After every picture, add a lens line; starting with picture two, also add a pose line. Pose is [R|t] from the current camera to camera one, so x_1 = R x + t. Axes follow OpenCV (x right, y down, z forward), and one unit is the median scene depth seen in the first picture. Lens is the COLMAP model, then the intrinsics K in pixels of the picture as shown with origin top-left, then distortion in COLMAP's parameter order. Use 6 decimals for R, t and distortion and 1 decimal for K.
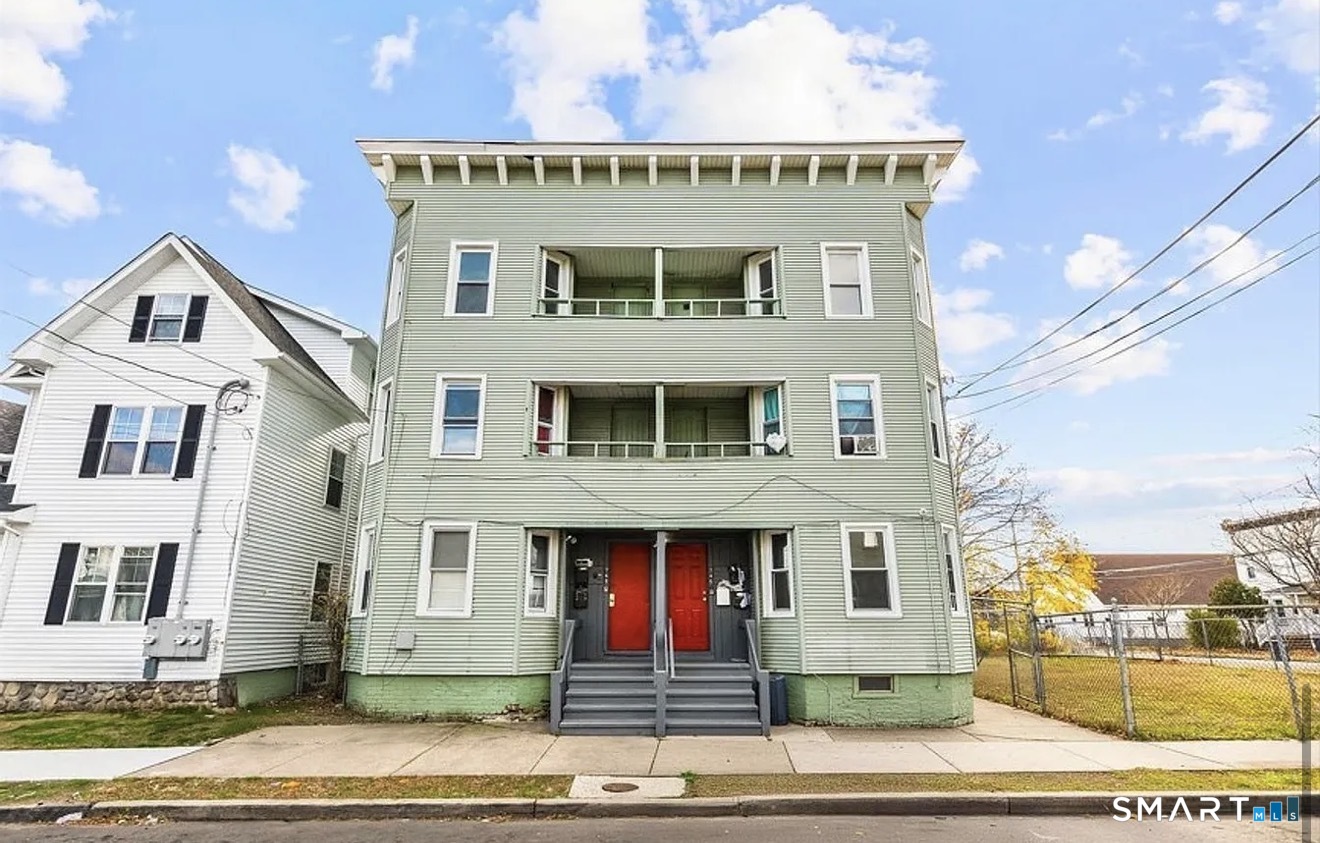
lens RADIAL K [[674.8, 0, 659.6], [0, 674.8, 420.1], [0, 0, 1]] dist [0.025719, 0.000074]
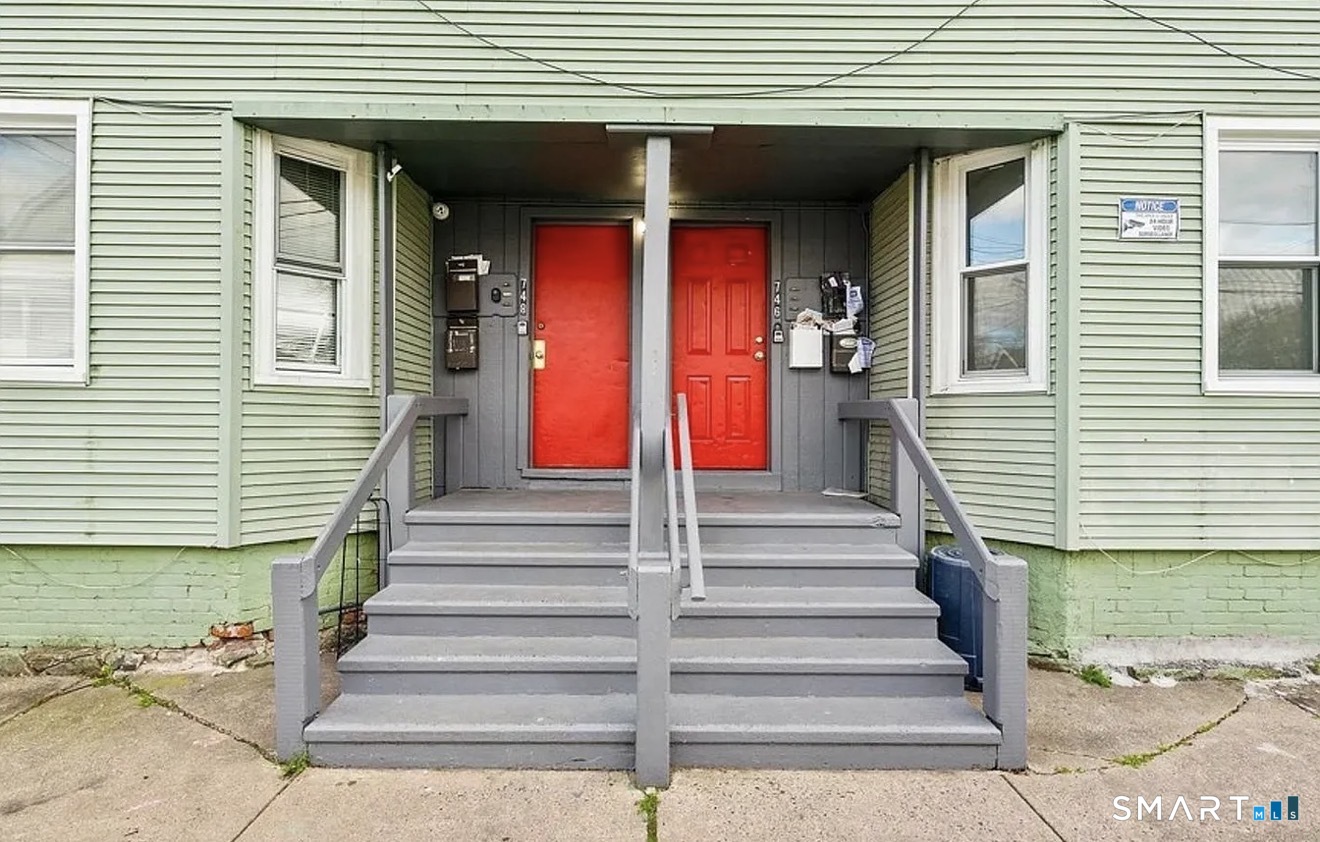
lens RADIAL K [[674.8, 0, 657.9], [0, 674.8, 418.0], [0, 0, 1]] dist [0.025719, 0.000074]
pose [[0.999935, 0.008120, 0.007942, 0.000465], [-0.010116, 0.954663, 0.297517, 0.190847], [-0.005166, -0.297578, 0.954684, 0.627987]]
